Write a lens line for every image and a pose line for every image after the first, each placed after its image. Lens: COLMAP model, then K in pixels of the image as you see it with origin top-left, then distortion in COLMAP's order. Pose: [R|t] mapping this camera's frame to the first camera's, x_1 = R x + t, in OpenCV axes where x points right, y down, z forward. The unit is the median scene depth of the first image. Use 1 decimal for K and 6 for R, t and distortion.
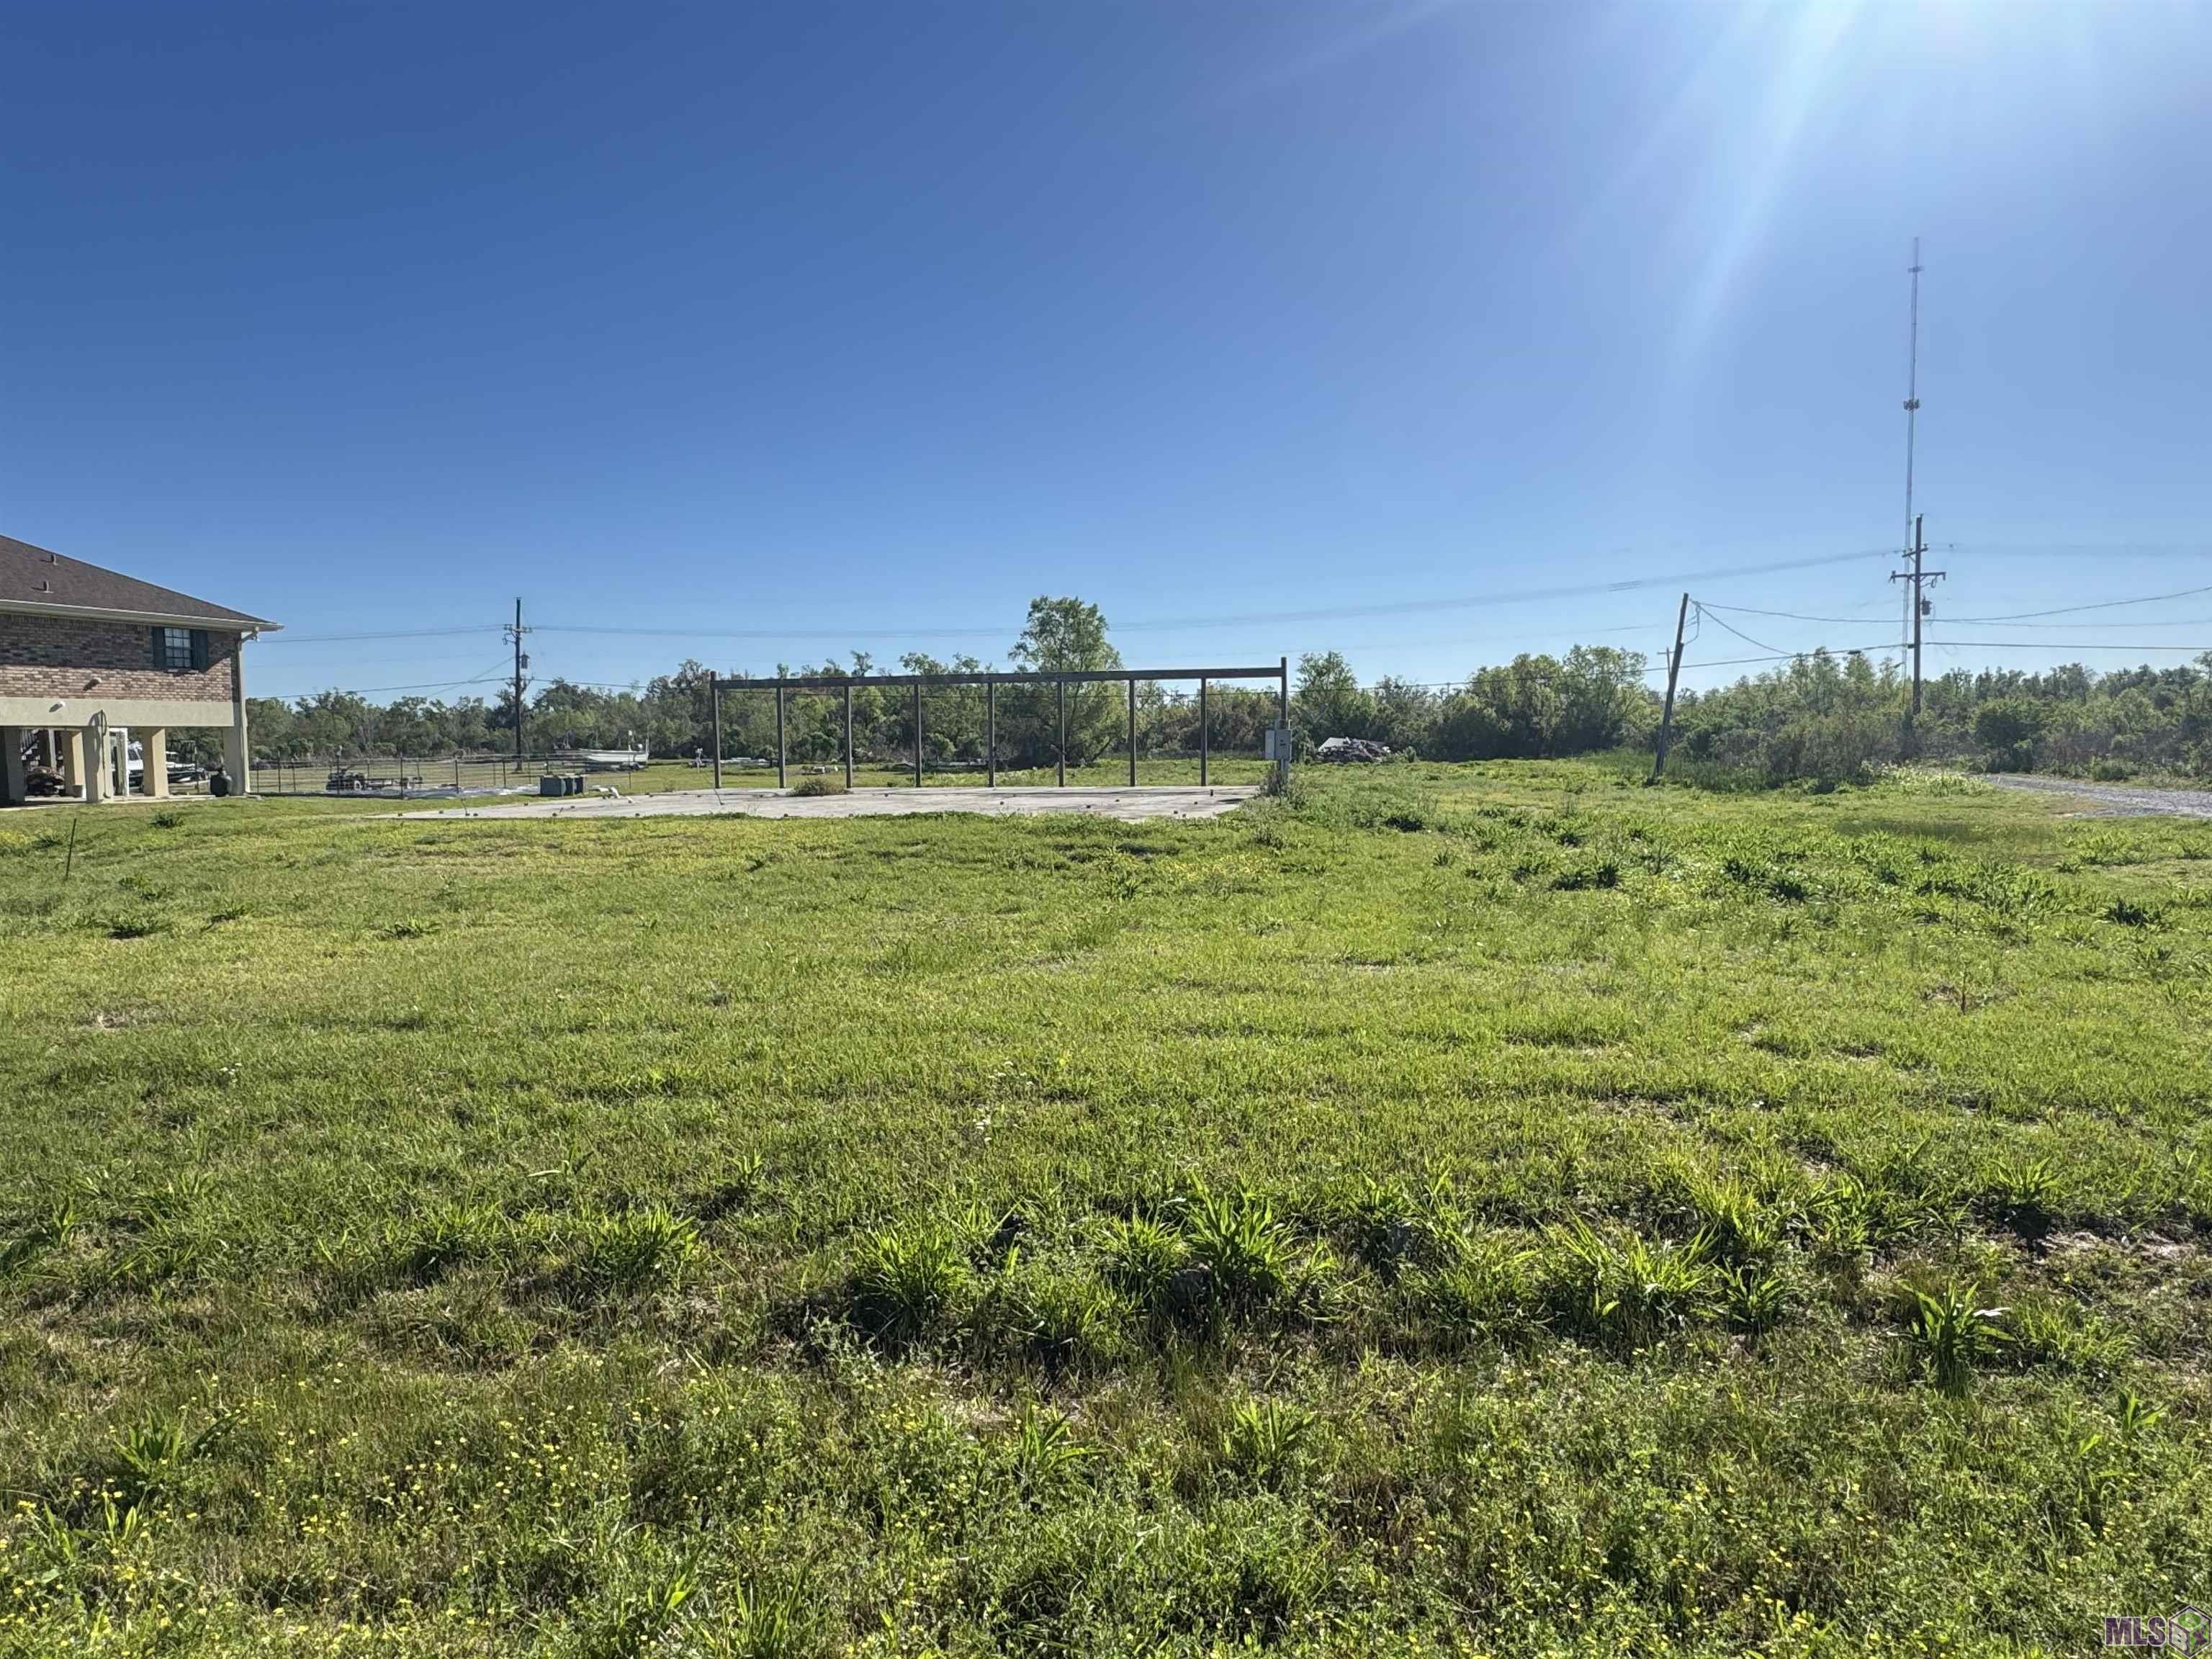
lens RADIAL K [[1346.1, 0, 1104.2], [0, 1346.1, 828.4], [0, 0, 1]] dist [-0.000078, -0.002457]
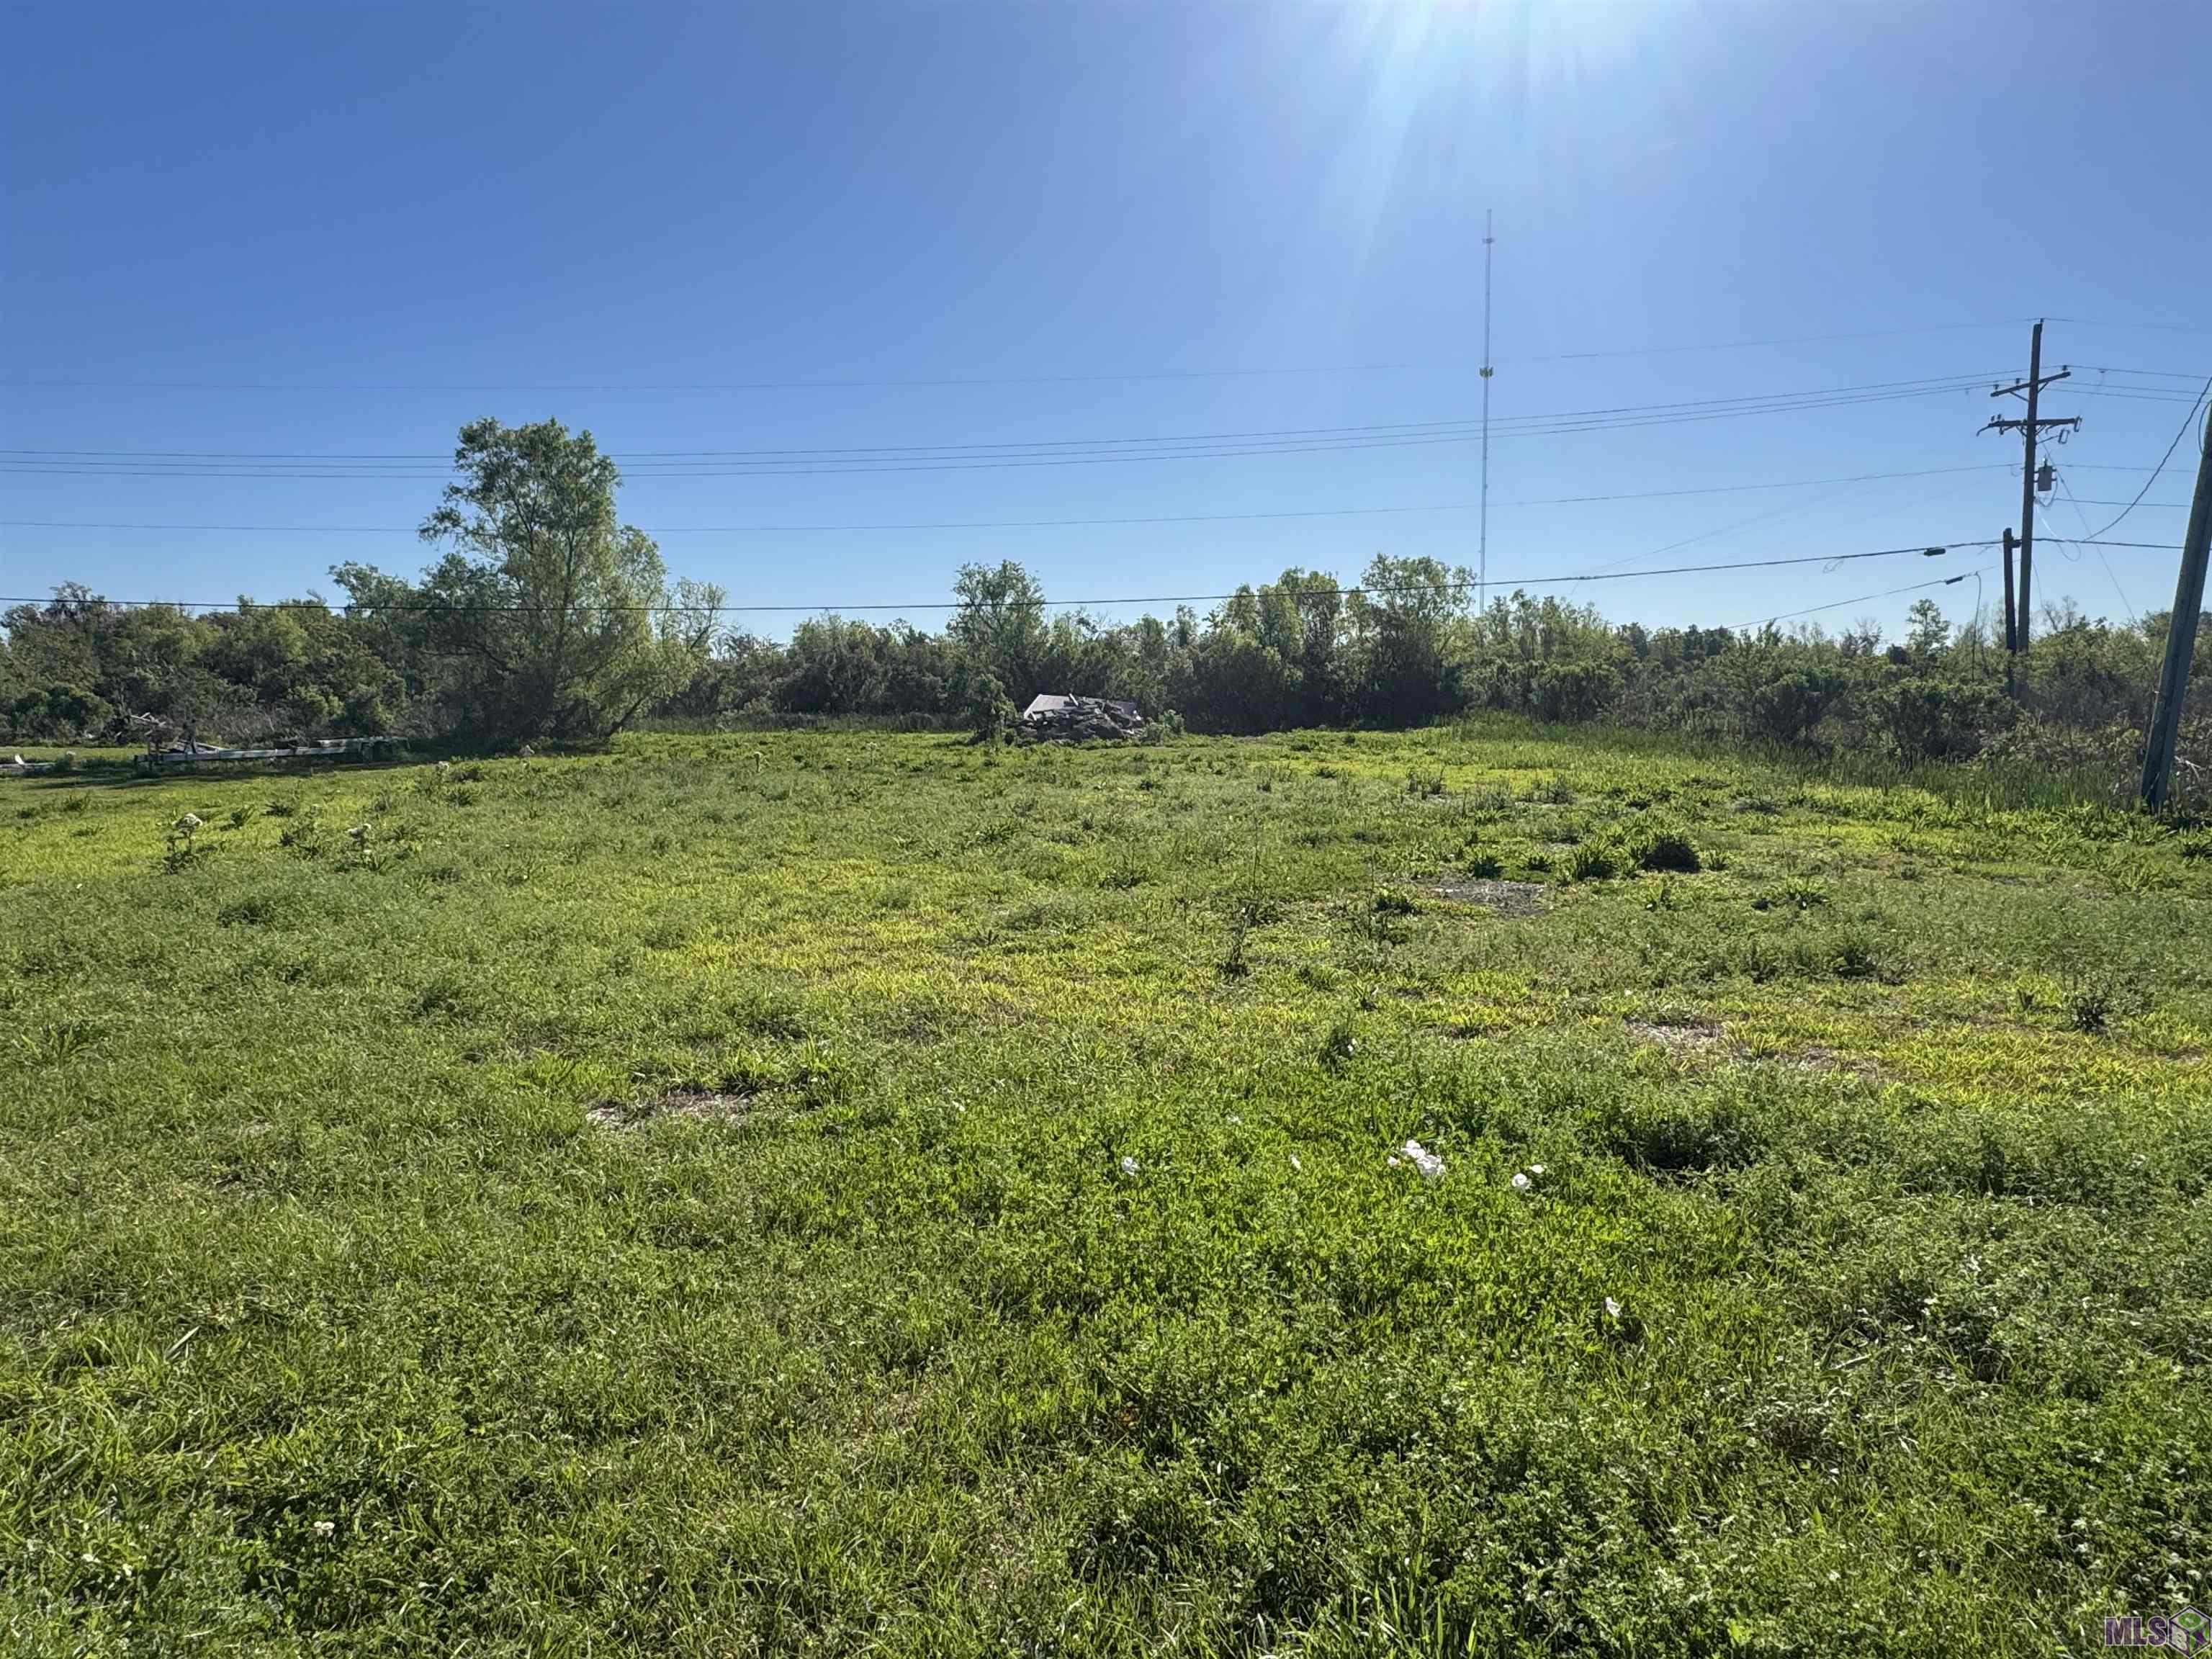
lens RADIAL K [[1346.1, 0, 1109.5], [0, 1346.1, 837.6], [0, 0, 1]] dist [-0.000078, -0.002457]
pose [[0.955903, -0.030202, 0.292126, 0.027520], [0.018108, 0.998867, 0.044014, -0.030905], [-0.293125, -0.036783, 0.955366, 0.436802]]
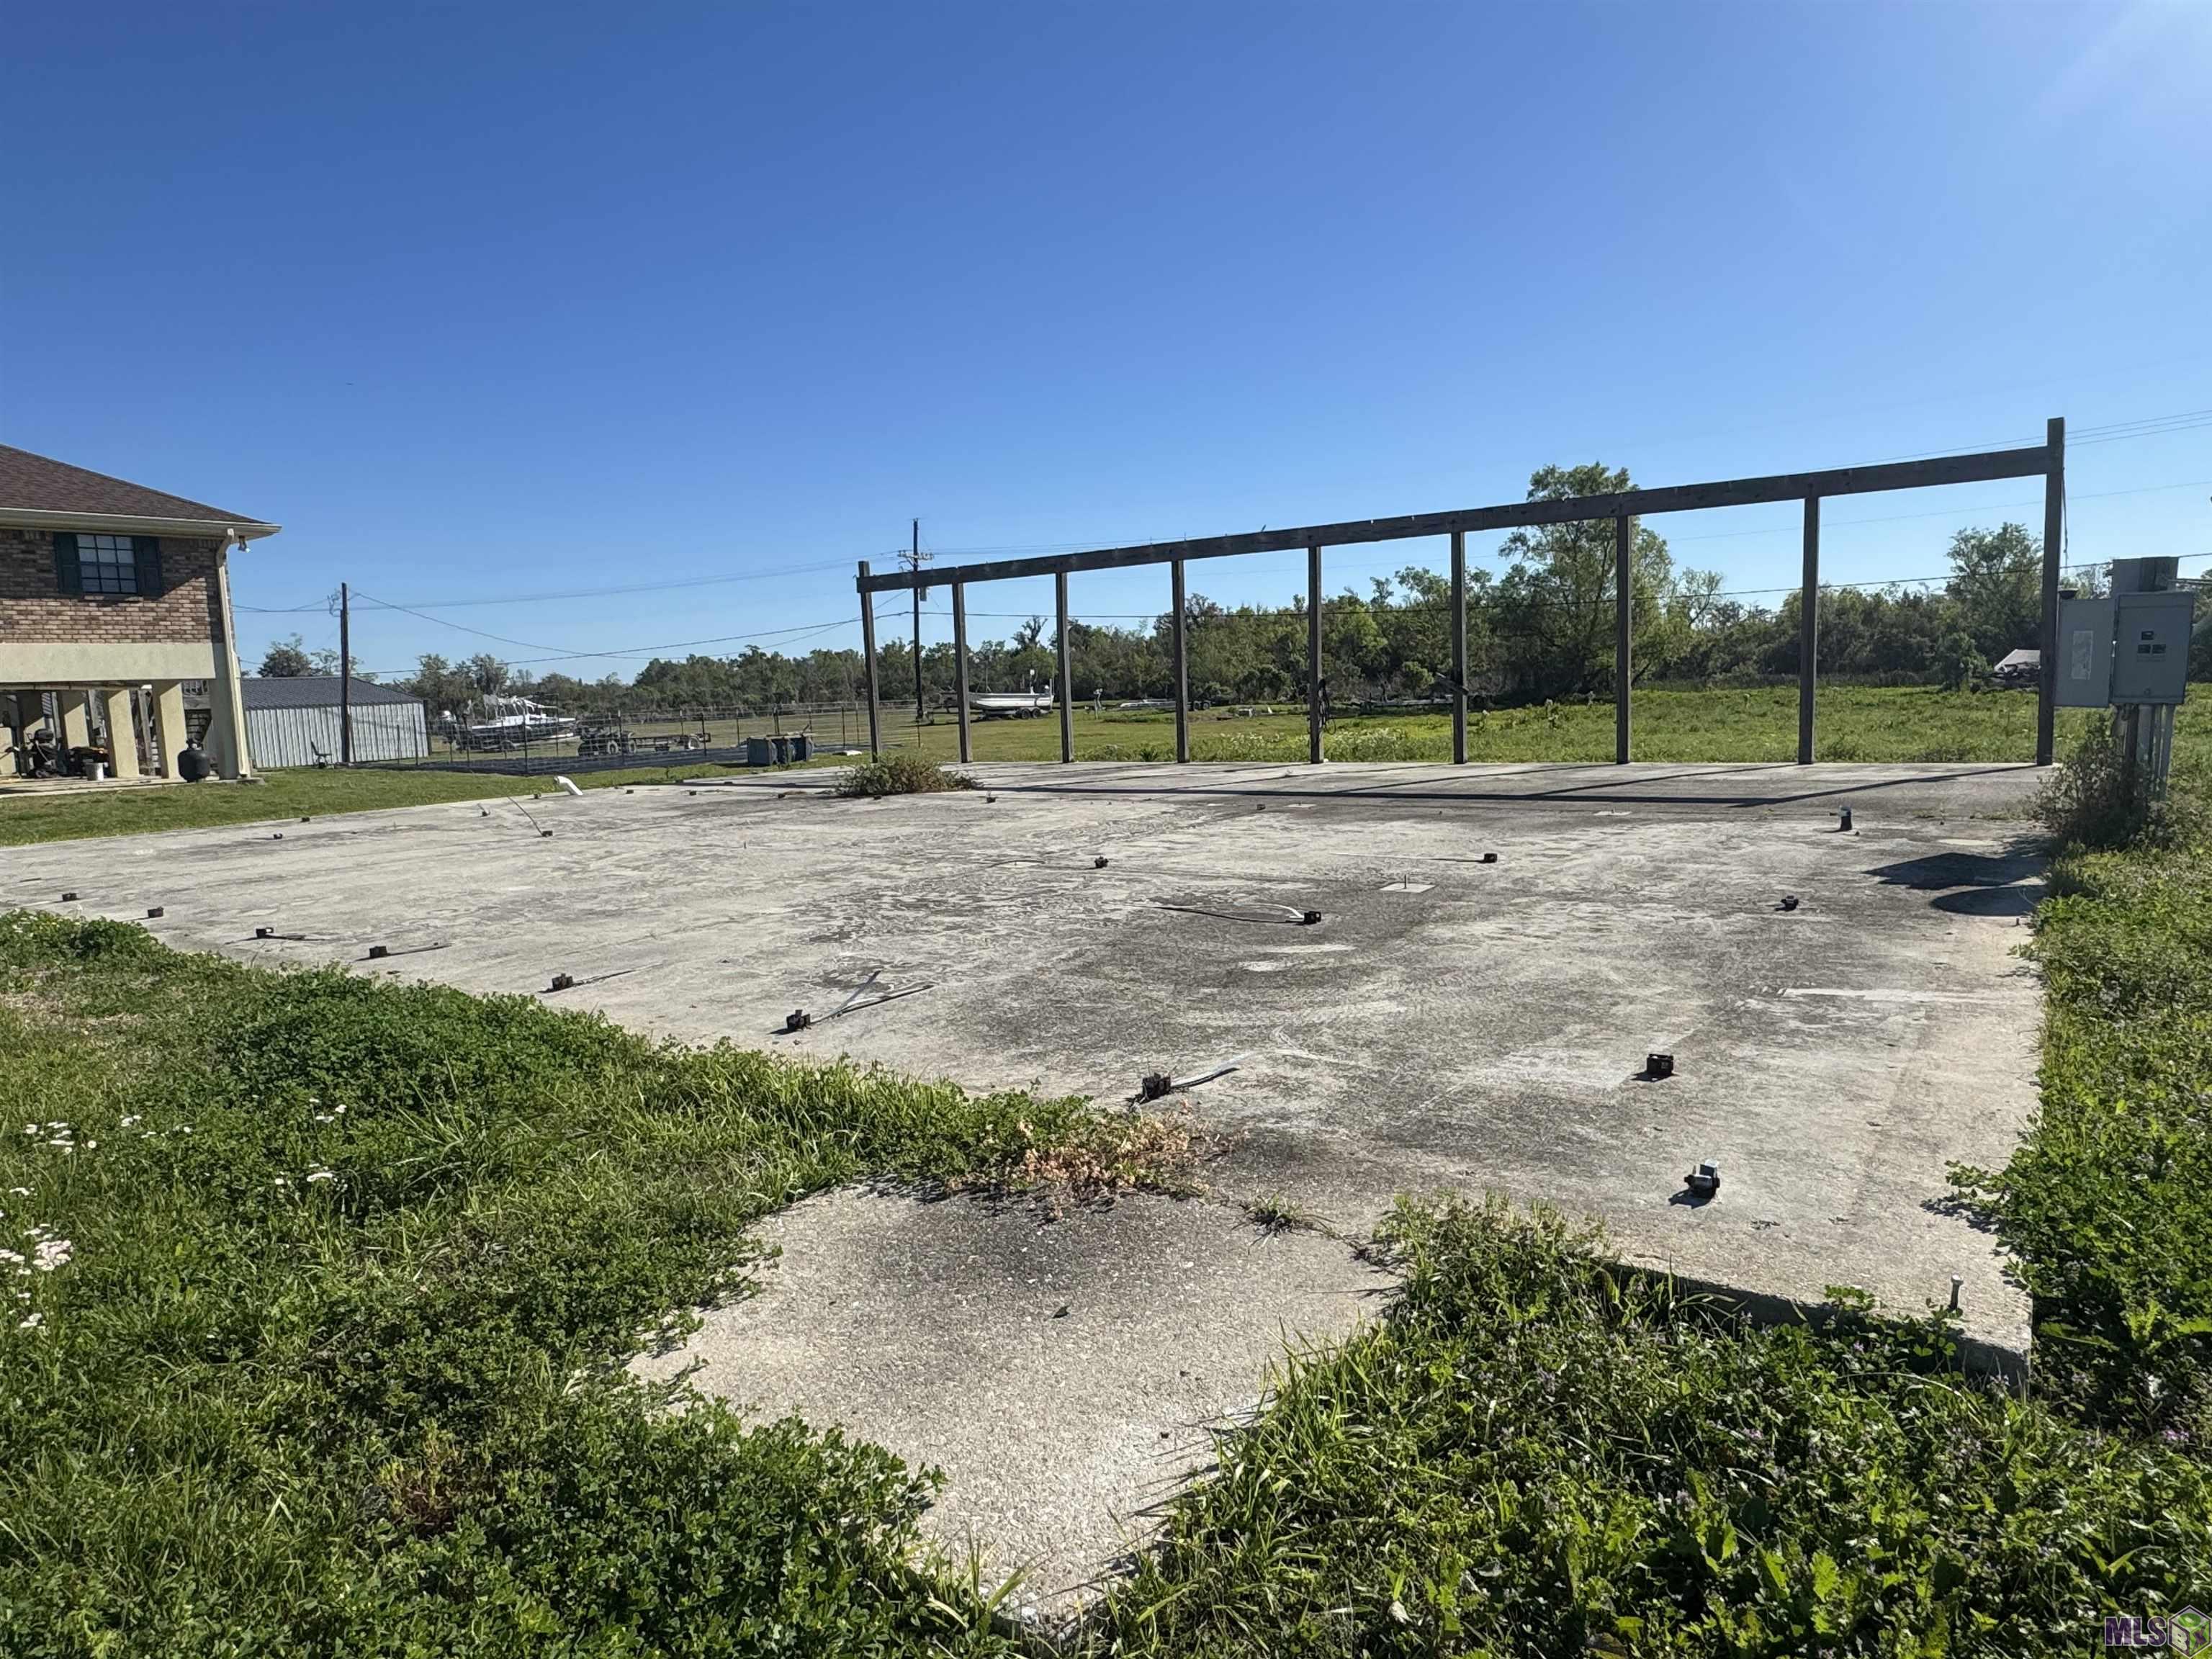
lens RADIAL K [[1346.1, 0, 1100.2], [0, 1346.1, 835.9], [0, 0, 1]] dist [-0.000078, -0.002457]
pose [[0.922108, 0.020034, -0.386414, 0.015330], [0.001114, 0.998517, 0.054429, -0.013993], [0.386932, -0.050620, 0.920718, 0.233258]]
